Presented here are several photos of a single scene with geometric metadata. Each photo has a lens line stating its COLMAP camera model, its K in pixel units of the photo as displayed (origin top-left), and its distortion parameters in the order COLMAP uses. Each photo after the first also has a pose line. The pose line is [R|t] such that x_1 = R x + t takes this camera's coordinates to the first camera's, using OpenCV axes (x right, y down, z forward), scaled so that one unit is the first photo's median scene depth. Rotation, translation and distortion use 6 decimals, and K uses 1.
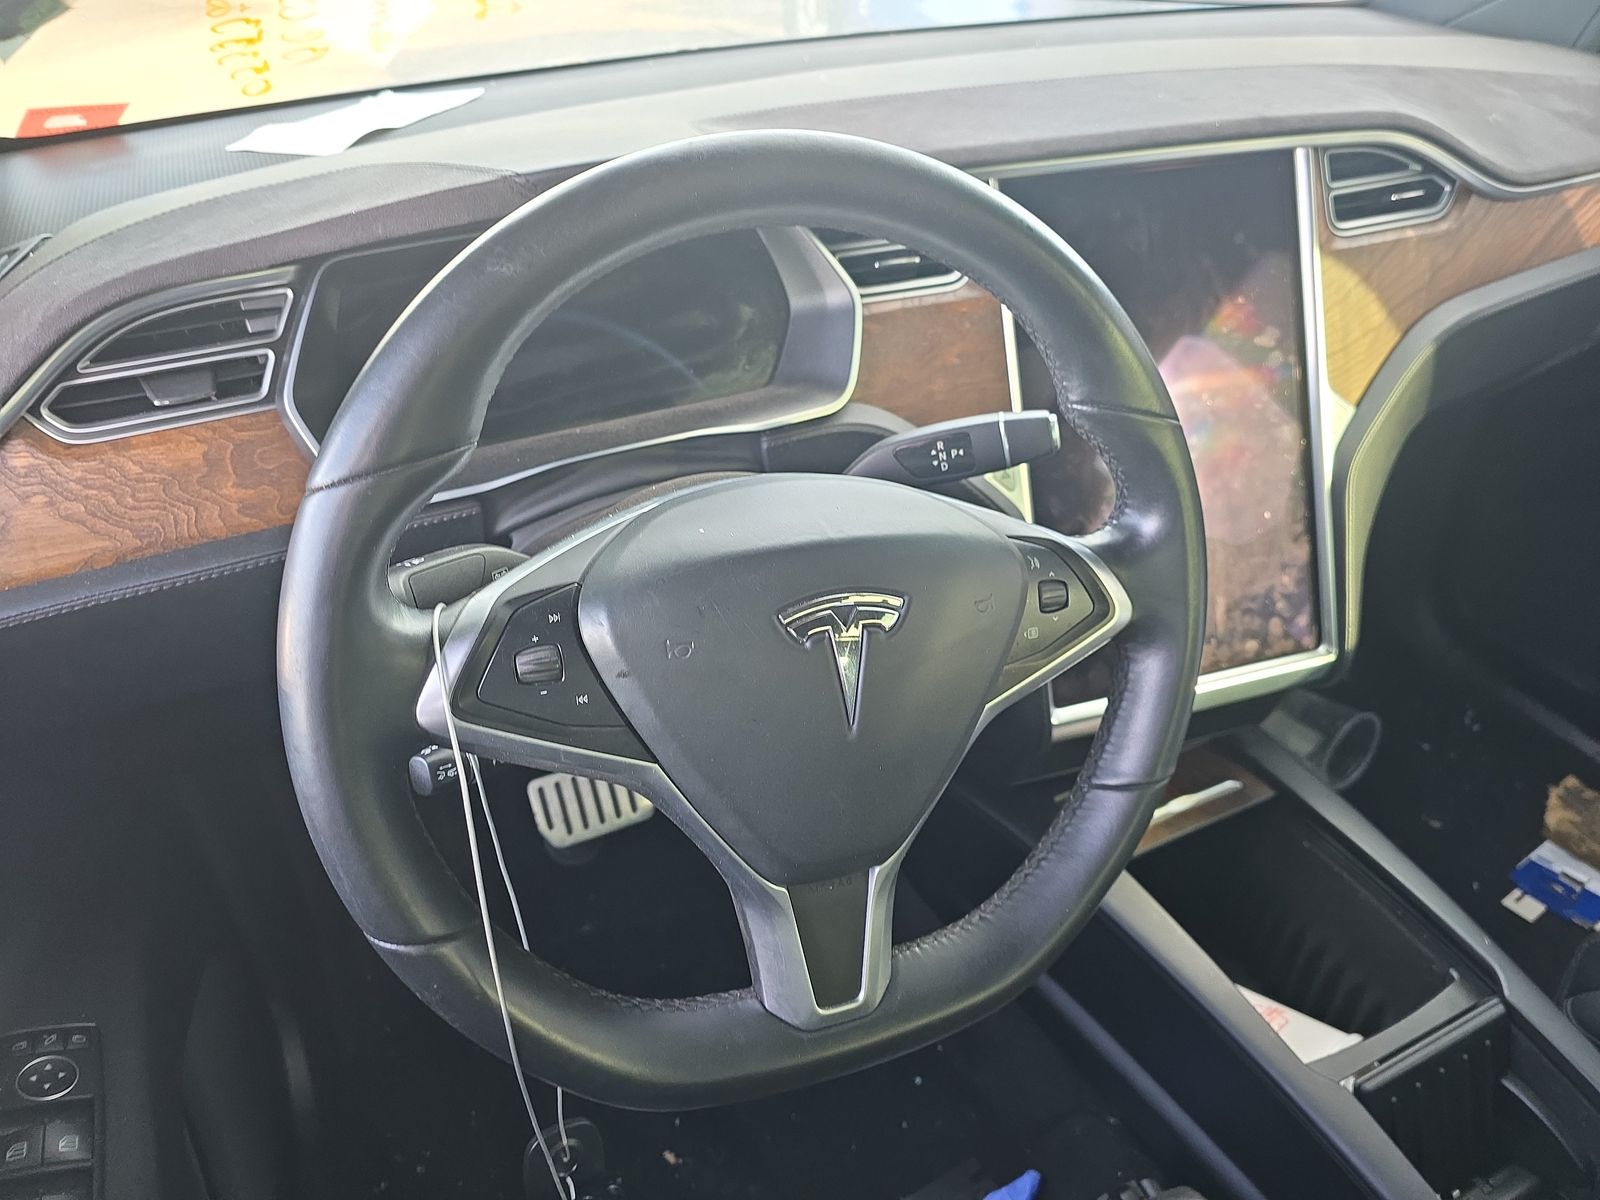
lens RADIAL K [[1121.7, 0, 797.7], [0, 1121.7, 622.0], [0, 0, 1]] dist [0.052631, -0.058710]
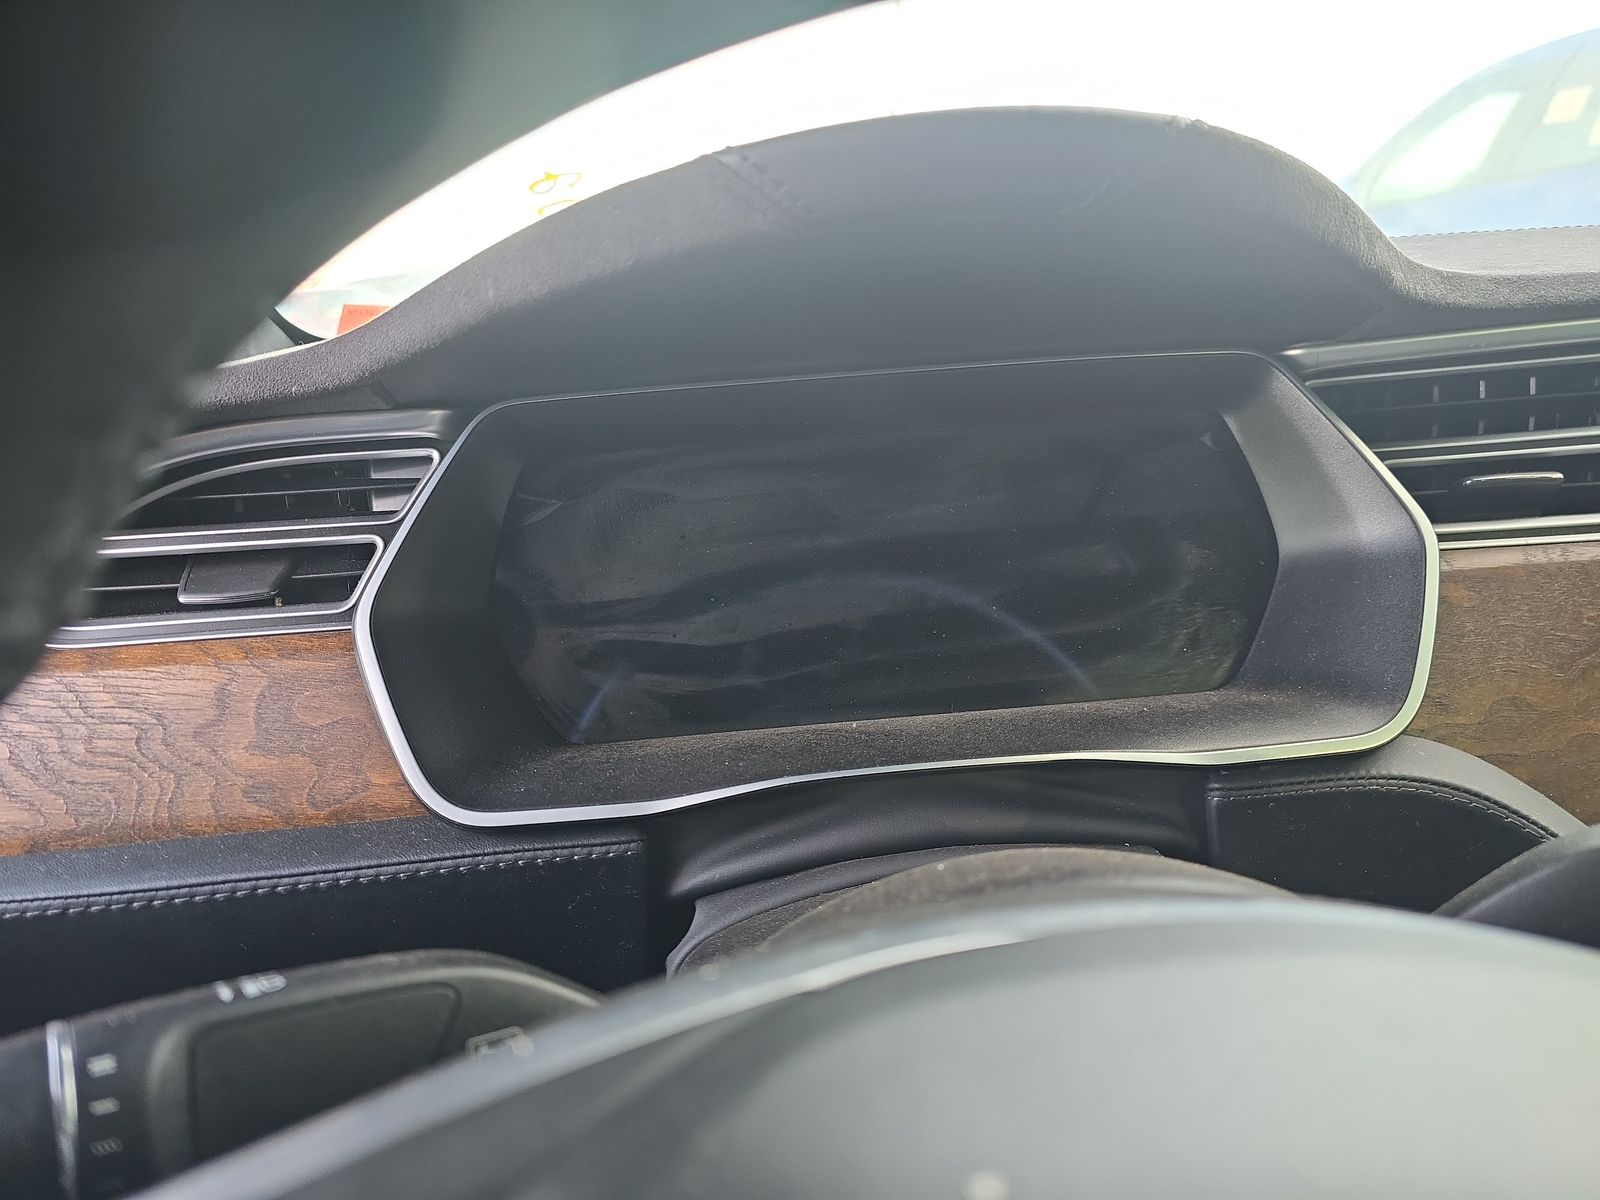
lens RADIAL K [[1137.8, 0, 799.5], [0, 1137.8, 621.6], [0, 0, 1]] dist [0.035857, -0.050634]
pose [[0.940820, 0.084132, -0.328297, -0.037684], [-0.173618, 0.951578, -0.253686, -0.062756], [0.291057, 0.295671, 0.909871, 0.407259]]
